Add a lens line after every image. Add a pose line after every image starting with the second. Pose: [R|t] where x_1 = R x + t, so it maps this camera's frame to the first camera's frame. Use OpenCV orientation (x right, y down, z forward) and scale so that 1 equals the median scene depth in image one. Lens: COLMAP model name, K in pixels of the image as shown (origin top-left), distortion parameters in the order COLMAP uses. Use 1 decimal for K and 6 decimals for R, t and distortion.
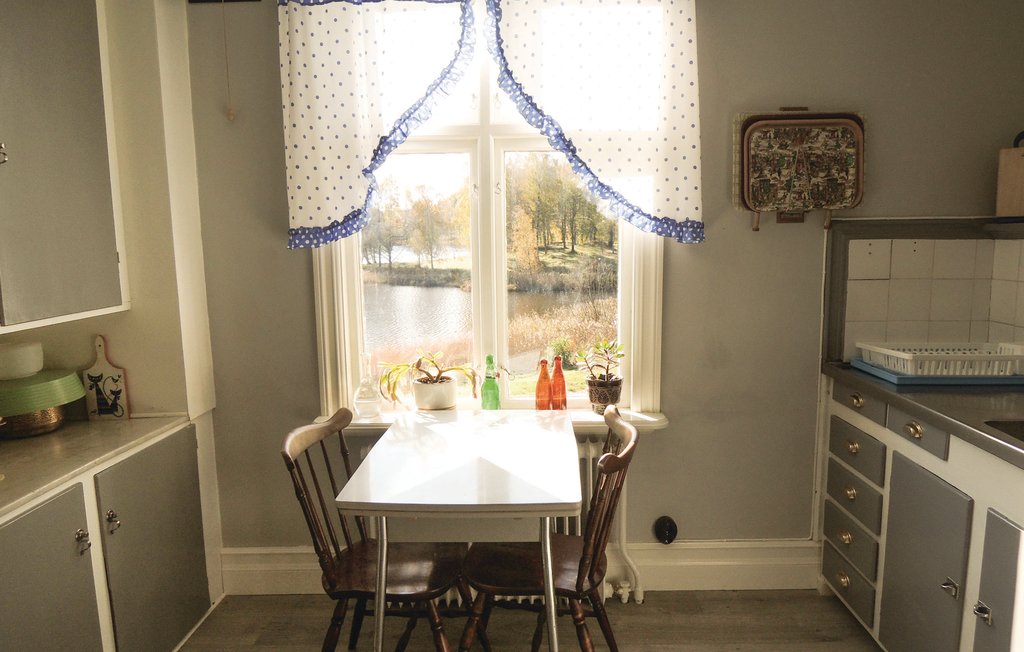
lens RADIAL K [[743.3, 0, 519.3], [0, 743.3, 342.2], [0, 0, 1]] dist [-0.023249, 0.001604]
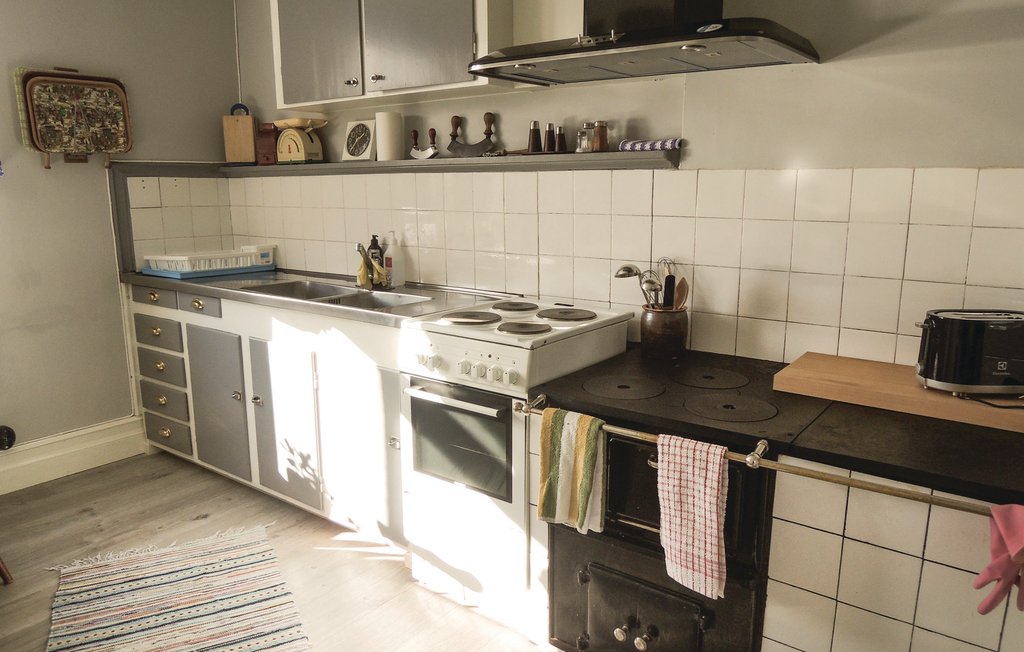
lens RADIAL K [[743.3, 0, 519.3], [0, 743.3, 342.2], [0, 0, 1]] dist [-0.023249, 0.001604]
pose [[0.590951, -0.153771, 0.791916, -0.226329], [0.113315, 0.987755, 0.107239, 0.090458], [-0.798709, 0.026363, 0.601139, -0.337881]]
